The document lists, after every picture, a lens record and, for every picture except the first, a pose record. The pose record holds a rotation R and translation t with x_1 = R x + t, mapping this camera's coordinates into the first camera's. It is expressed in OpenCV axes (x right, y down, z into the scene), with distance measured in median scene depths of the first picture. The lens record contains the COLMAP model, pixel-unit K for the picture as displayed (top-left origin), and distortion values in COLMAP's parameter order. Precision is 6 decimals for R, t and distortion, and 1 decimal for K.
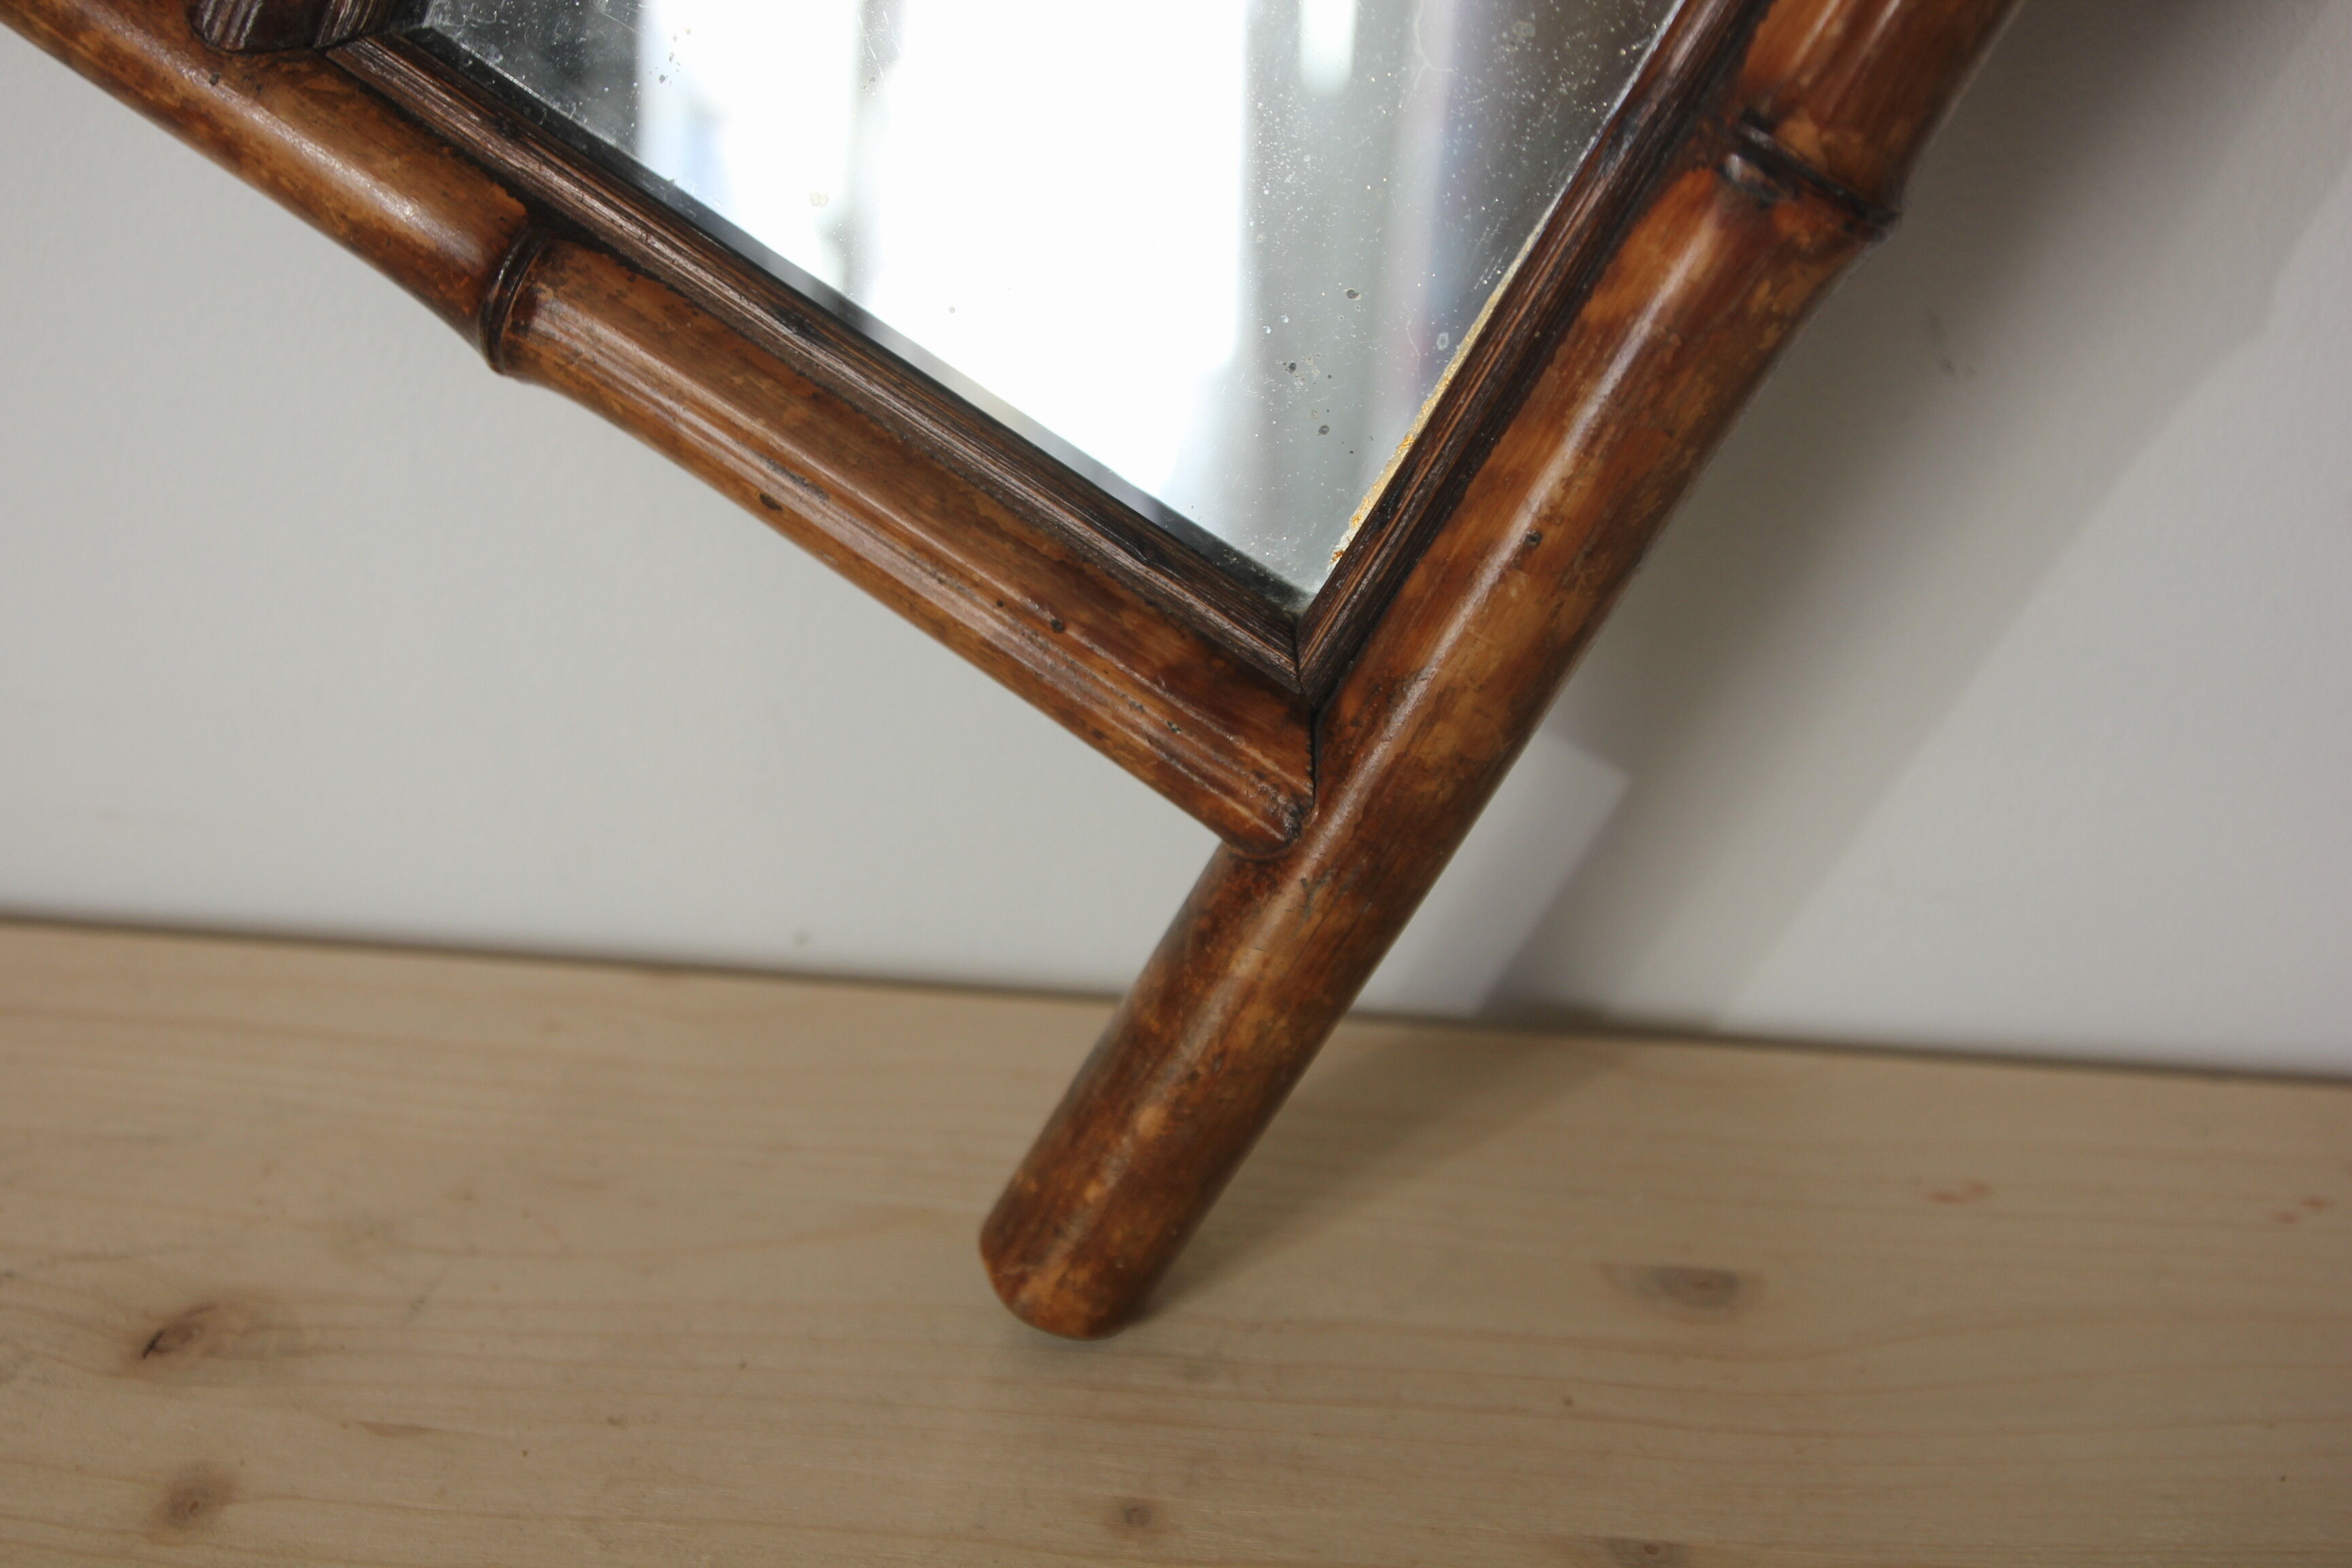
lens RADIAL K [[2575.9, 0, 1166.3], [0, 2575.9, 785.8], [0, 0, 1]] dist [-0.098999, 0.066375]
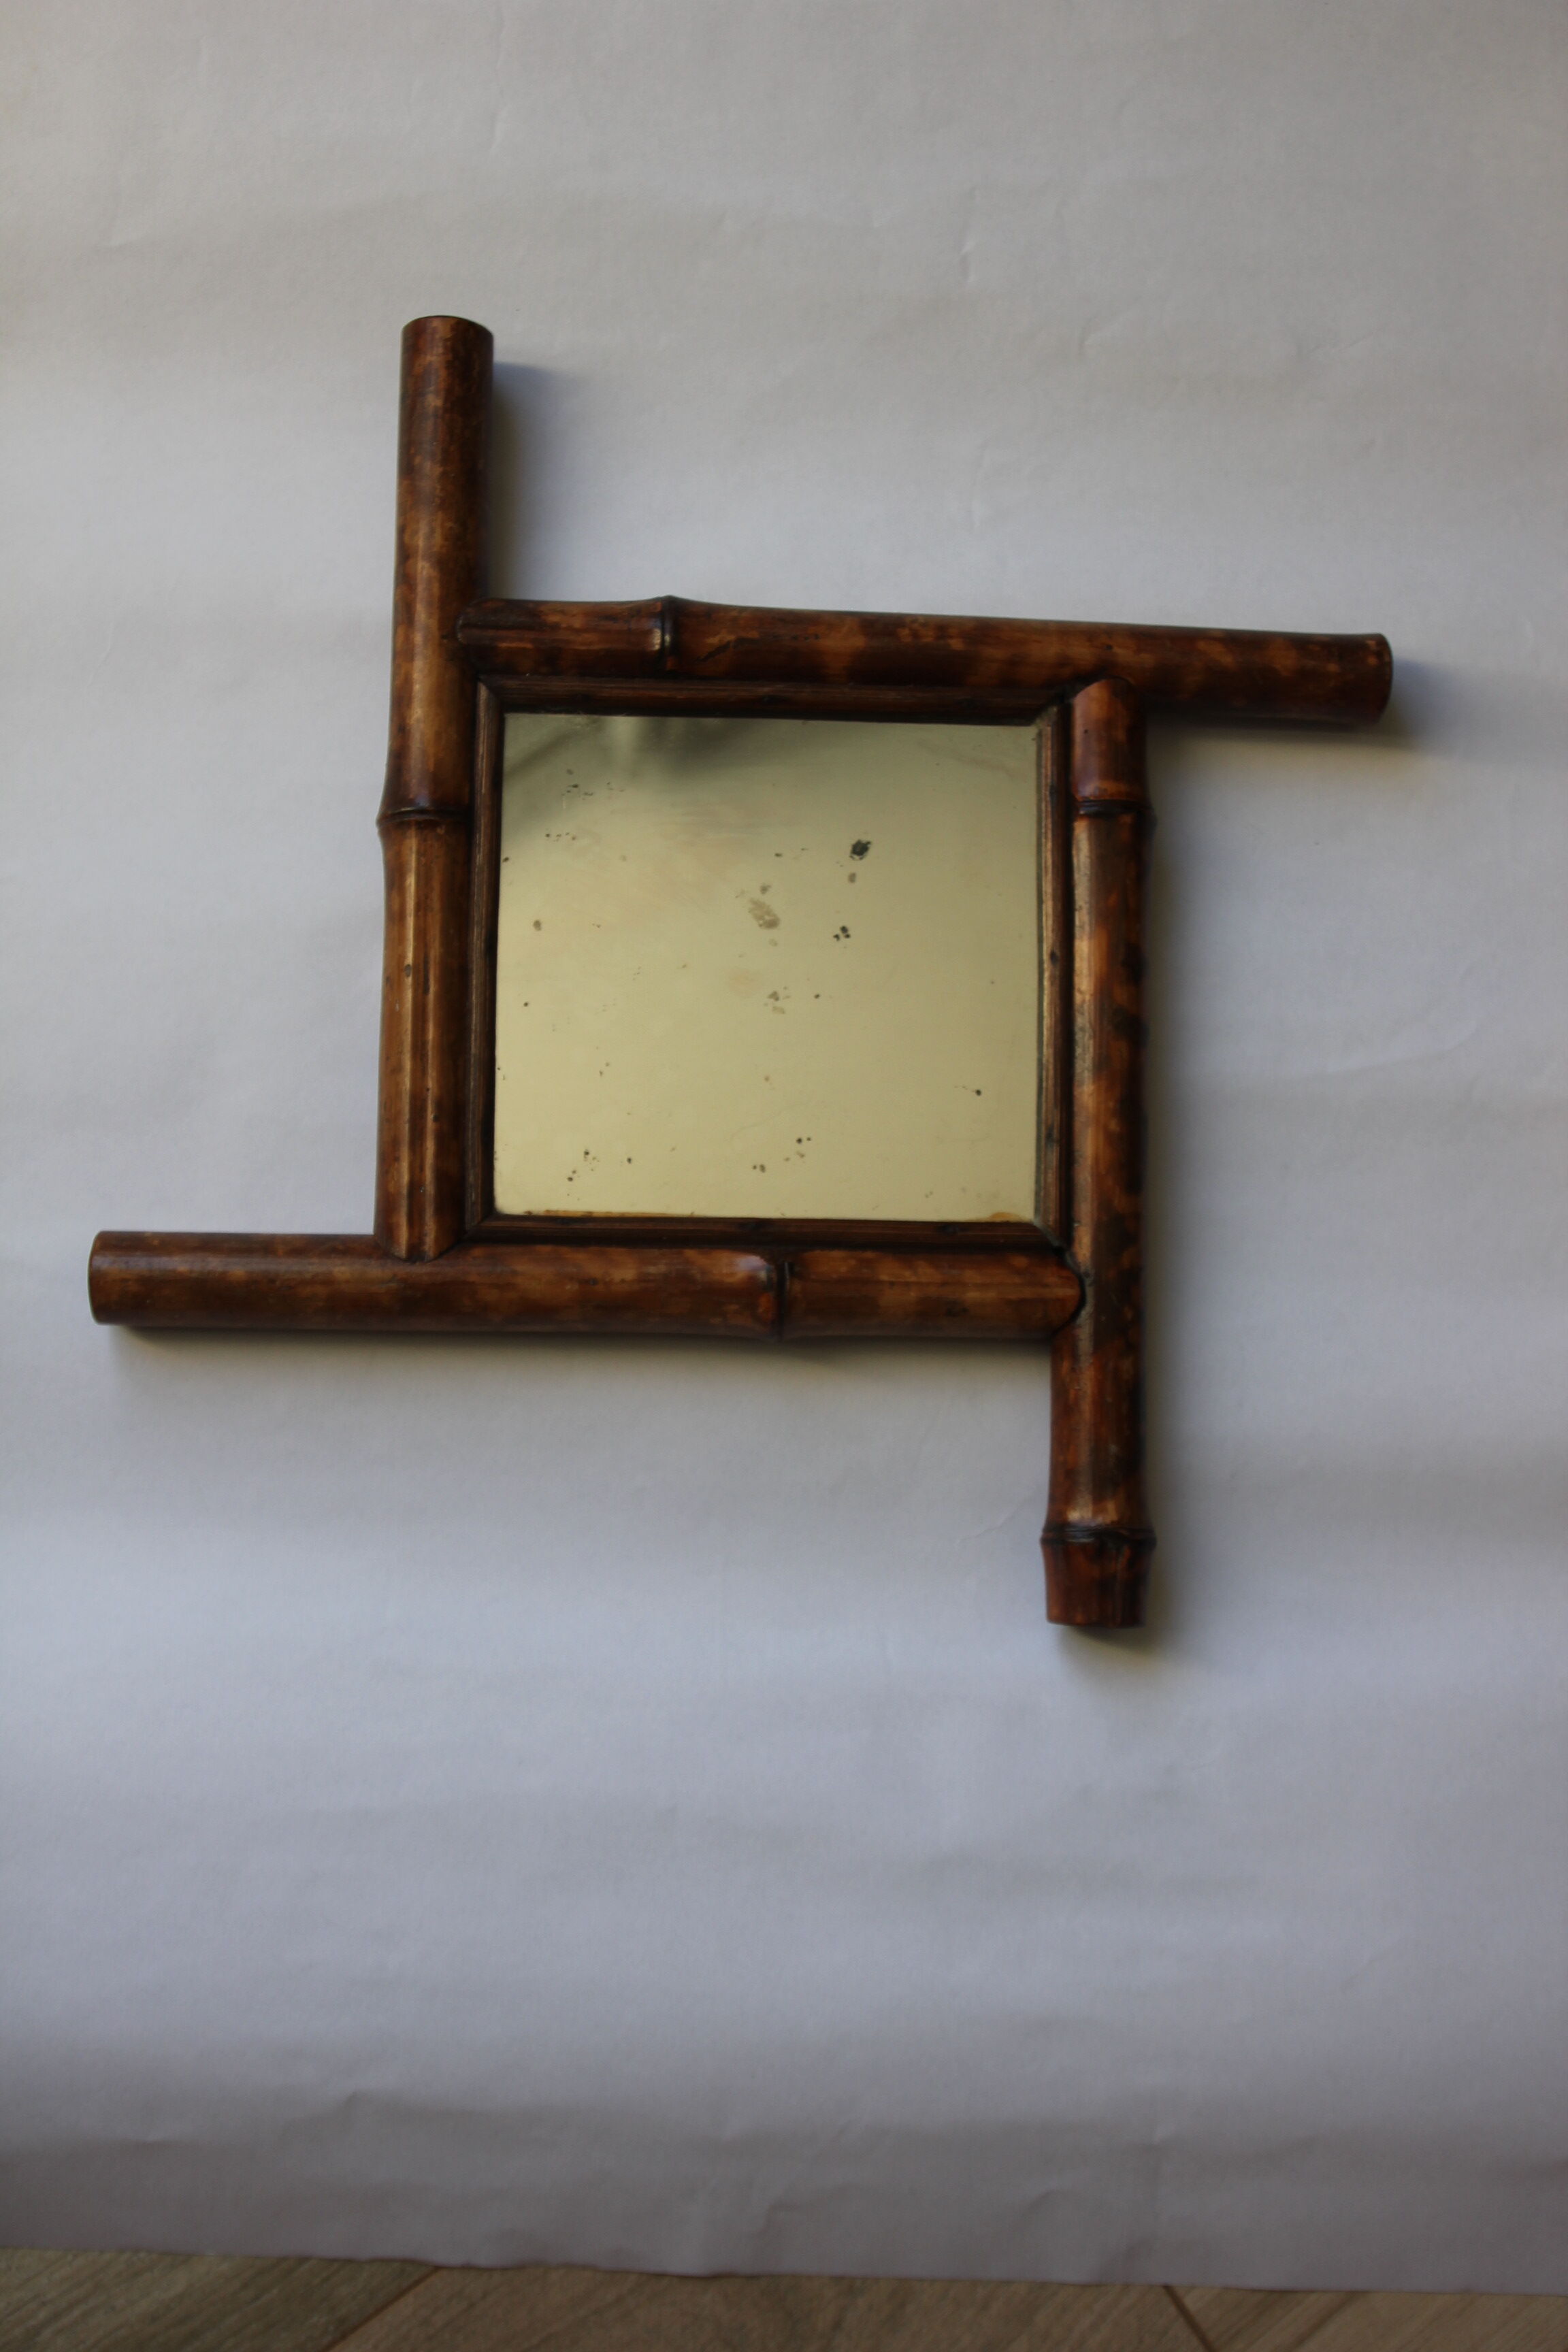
lens RADIAL K [[2575.9, 0, 792.4], [0, 2575.9, 1139.2], [0, 0, 1]] dist [-0.098999, 0.066375]
pose [[0.432370, 0.865951, 0.251366, -0.433351], [-0.744280, 0.500110, -0.442648, 0.669739], [-0.509022, 0.004301, 0.860743, -0.998777]]
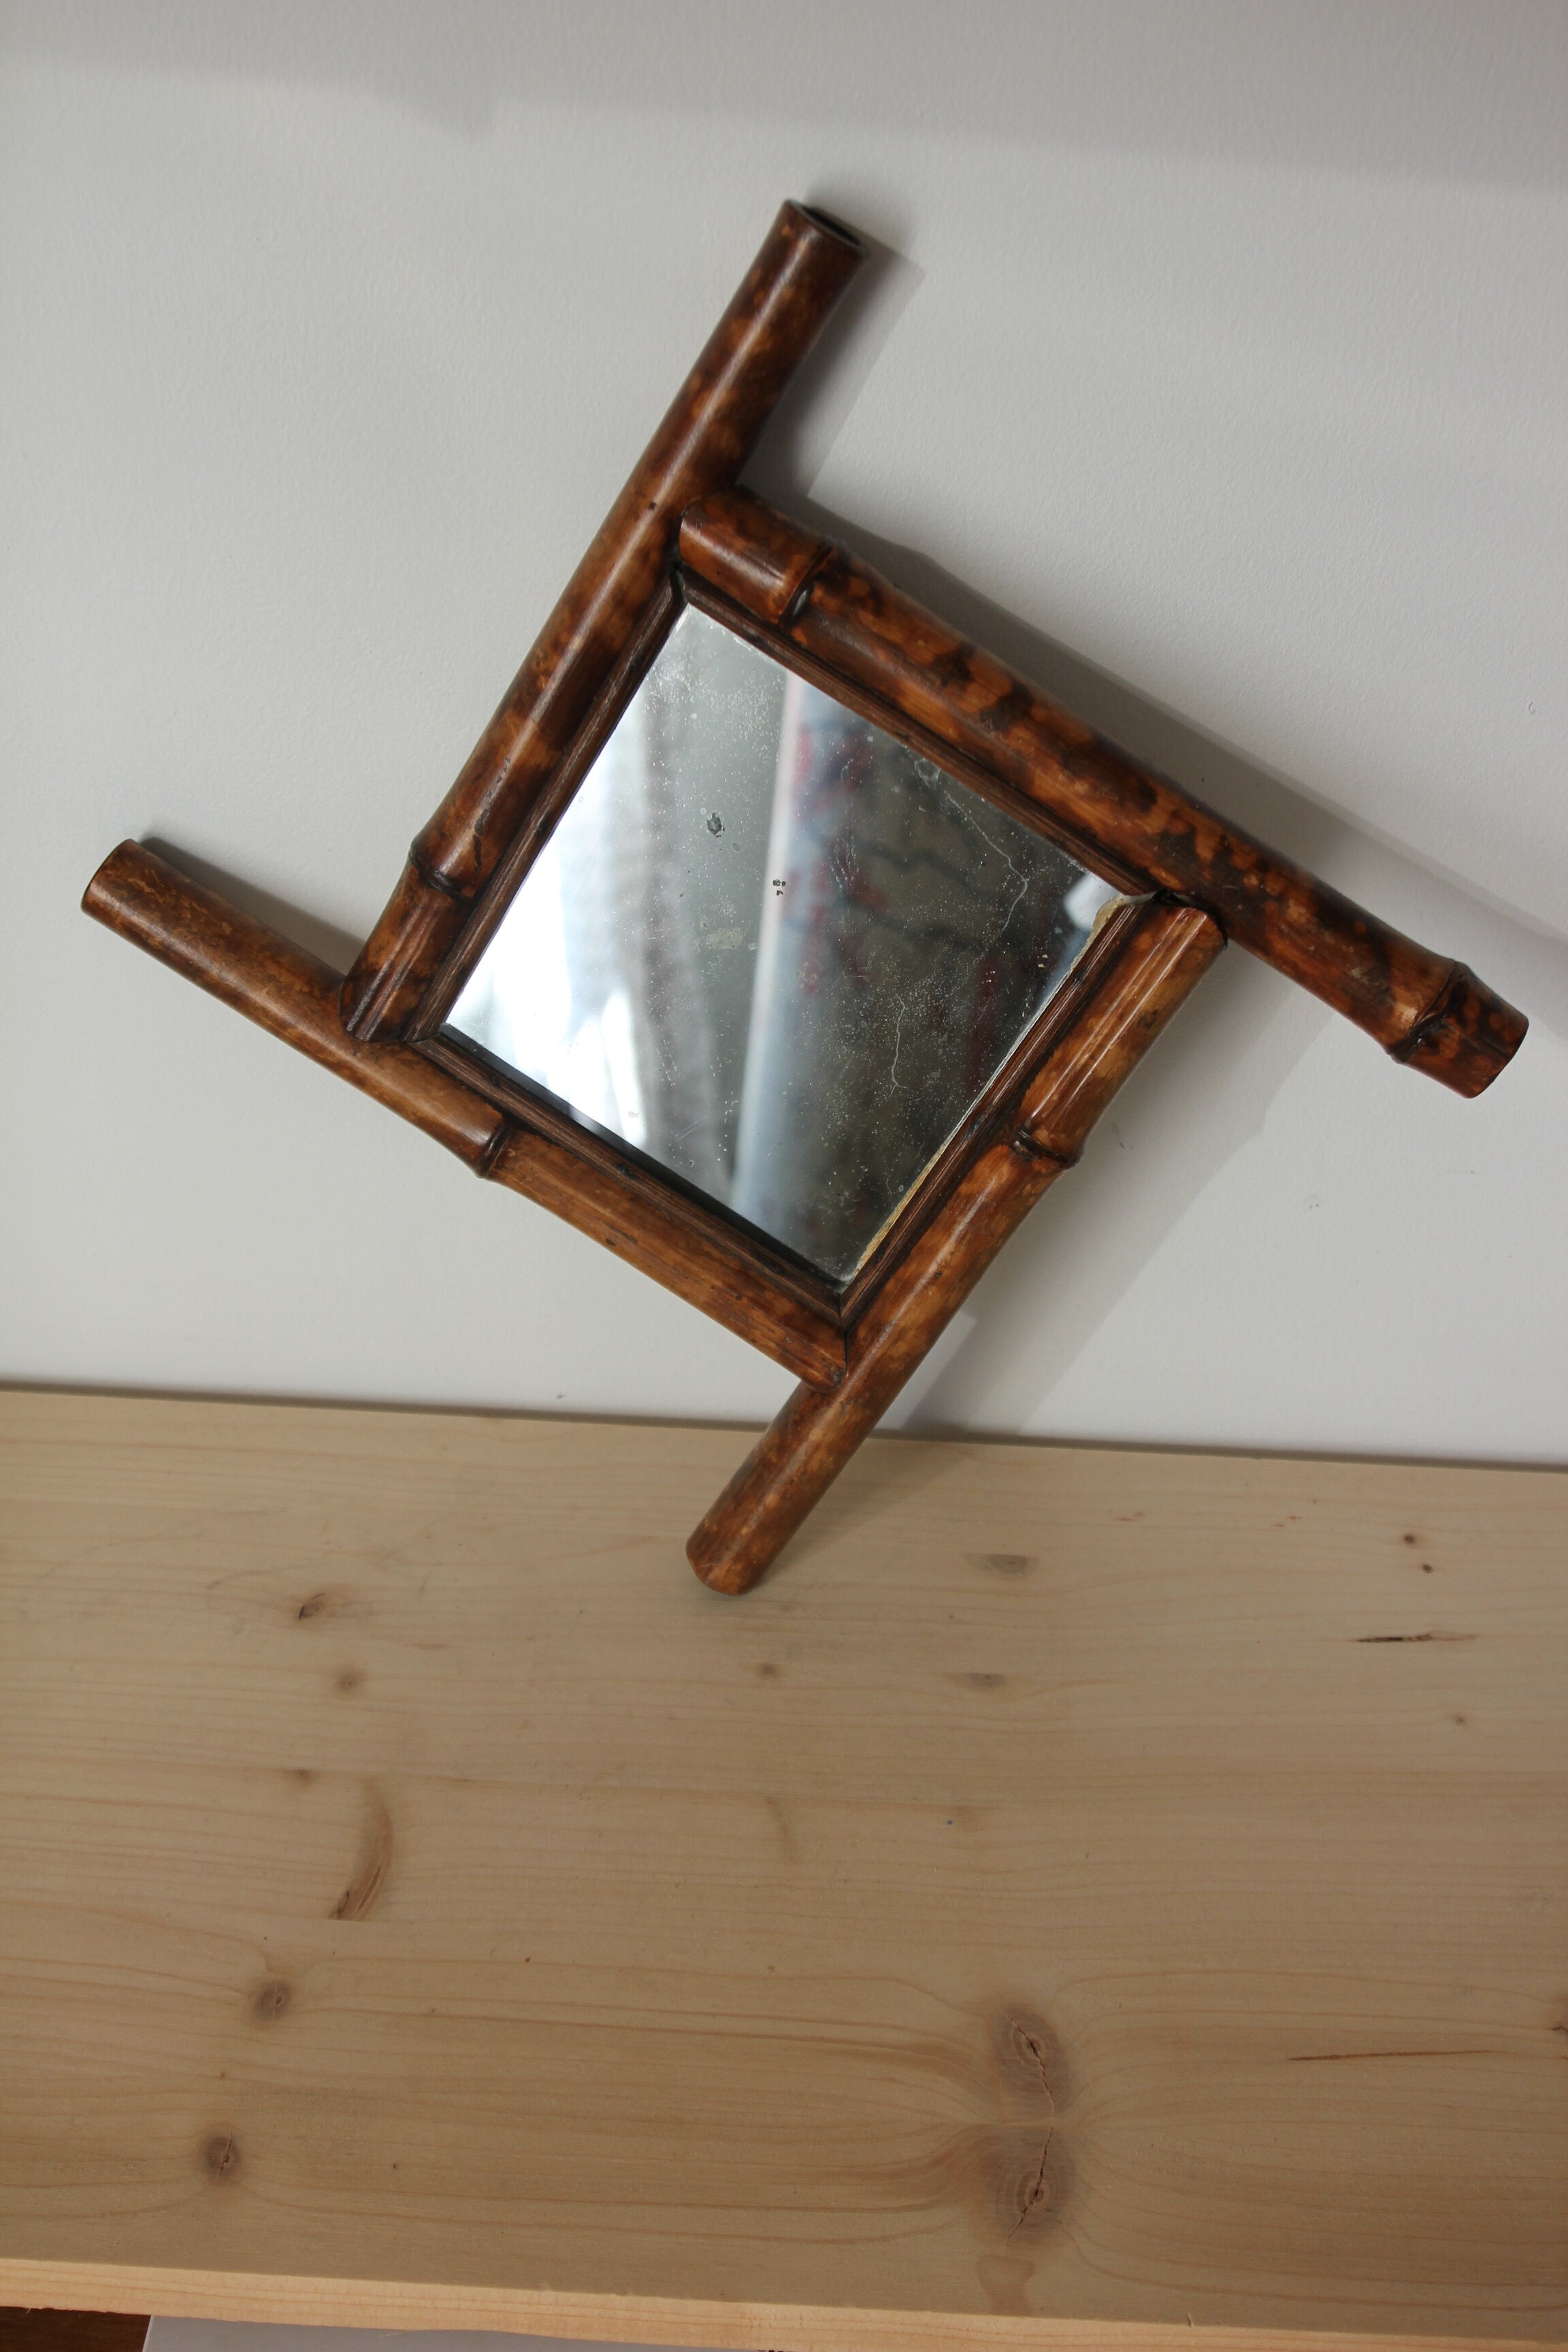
lens RADIAL K [[2599.9, 0, 788.3], [0, 2599.9, 1144.3], [0, 0, 1]] dist [-0.062356, 0.003593]
pose [[0.994291, -0.011326, 0.106102, -0.244802], [0.006410, 0.998895, 0.046559, -0.309341], [-0.106512, -0.045613, 0.993265, -1.355593]]
